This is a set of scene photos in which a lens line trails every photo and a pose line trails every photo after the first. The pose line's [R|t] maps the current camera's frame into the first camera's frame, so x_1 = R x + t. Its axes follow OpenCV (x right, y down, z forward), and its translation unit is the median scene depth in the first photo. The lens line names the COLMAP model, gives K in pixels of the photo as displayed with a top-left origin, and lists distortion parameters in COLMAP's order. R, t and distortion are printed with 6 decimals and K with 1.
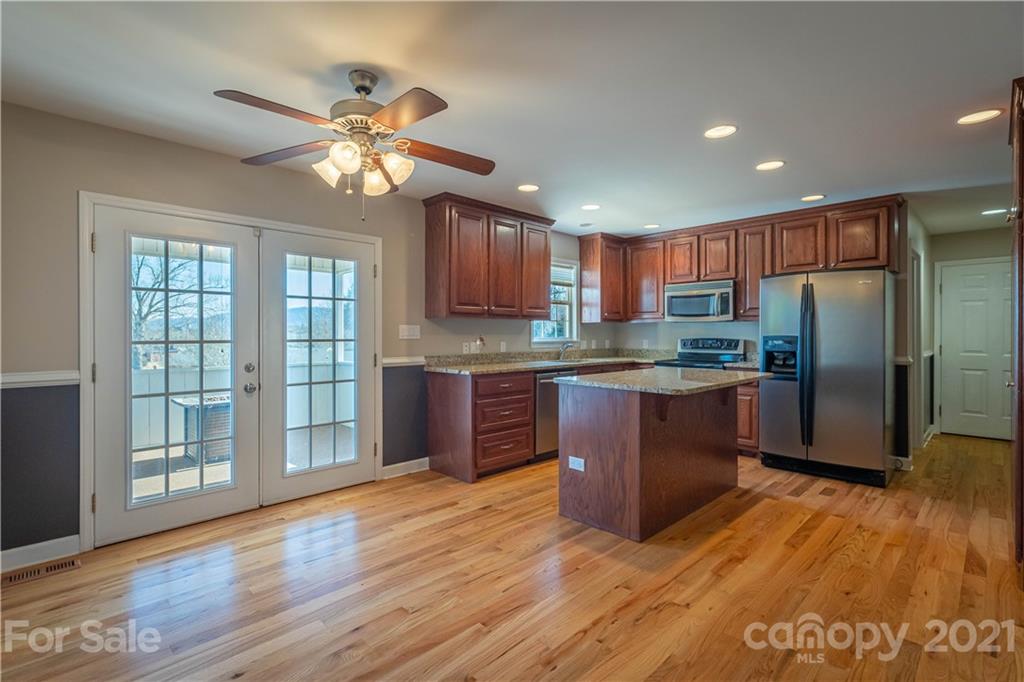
lens RADIAL K [[475.3, 0, 504.1], [0, 475.3, 335.3], [0, 0, 1]] dist [0.001830, -0.000059]
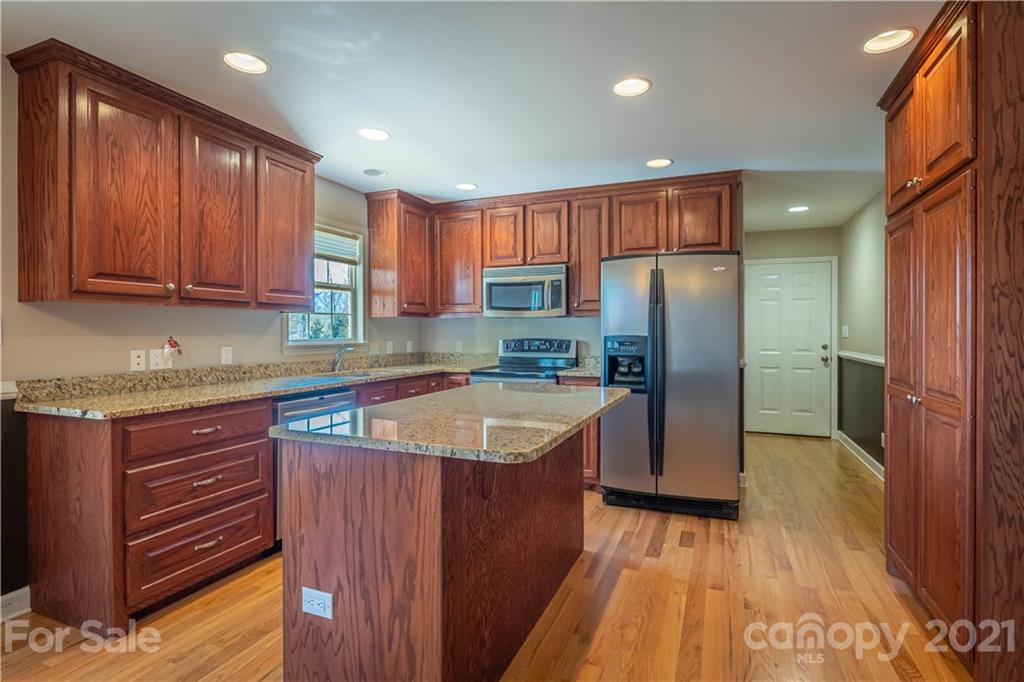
lens RADIAL K [[514.4, 0, 510.2], [0, 514.4, 336.4], [0, 0, 1]] dist [0.022870, 0.000569]
pose [[0.927177, -0.004102, 0.374601, 0.091819], [0.002141, 0.999982, 0.005649, -0.002838], [-0.374617, -0.004436, 0.927169, 0.291530]]
